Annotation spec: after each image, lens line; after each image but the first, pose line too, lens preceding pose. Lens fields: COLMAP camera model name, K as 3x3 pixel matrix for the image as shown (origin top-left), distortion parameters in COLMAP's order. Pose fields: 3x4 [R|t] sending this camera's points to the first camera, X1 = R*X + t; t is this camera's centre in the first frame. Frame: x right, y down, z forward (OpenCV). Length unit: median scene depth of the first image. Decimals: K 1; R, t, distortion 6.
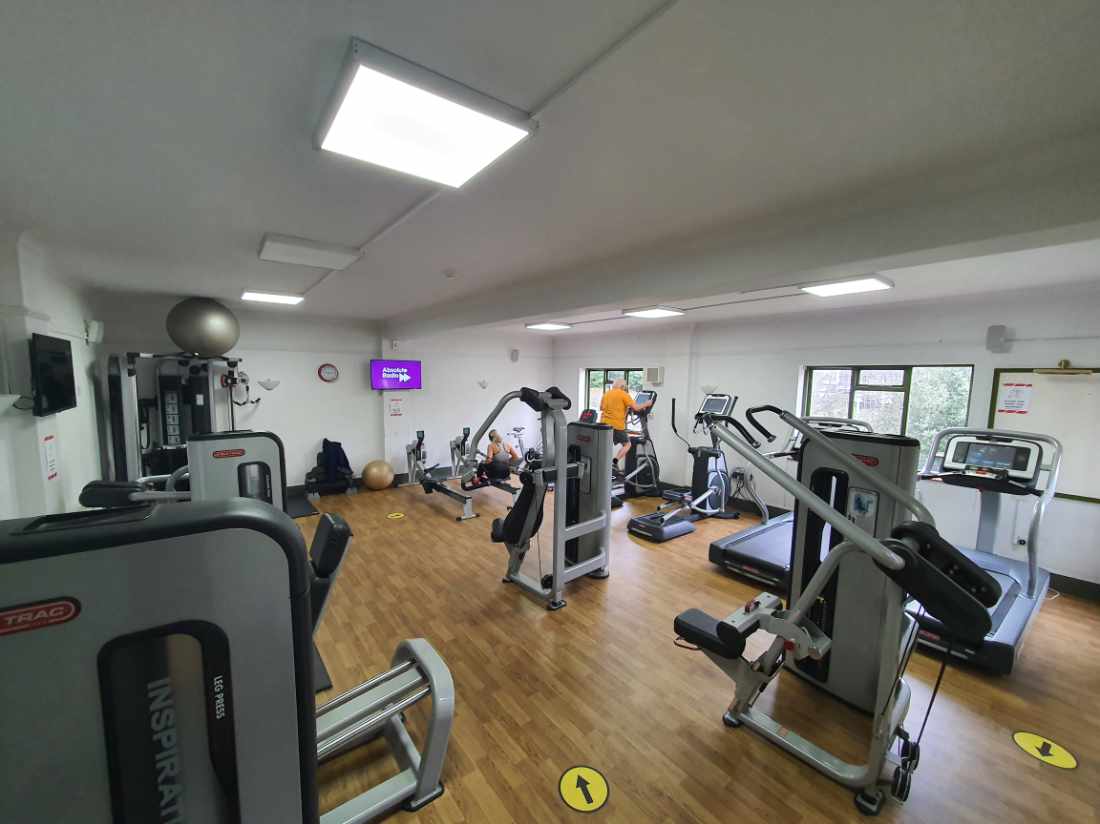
lens RADIAL K [[437.4, 0, 548.1], [0, 437.4, 416.6], [0, 0, 1]] dist [0.000205, -0.000294]
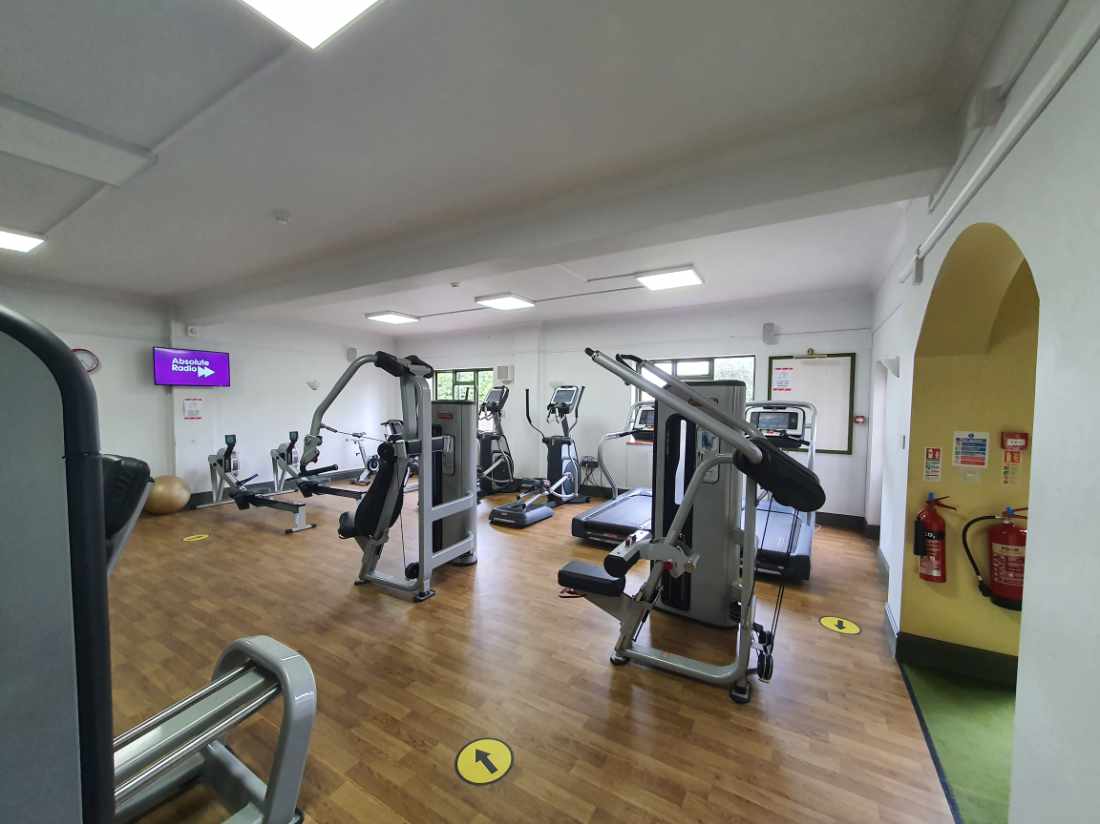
lens RADIAL K [[437.4, 0, 548.7], [0, 437.4, 415.3], [0, 0, 1]] dist [0.000205, -0.000294]
pose [[0.934156, -0.024825, 0.355999, -0.049327], [0.045010, 0.997807, -0.048528, 0.112819], [-0.354014, 0.061356, 0.933225, 0.052522]]
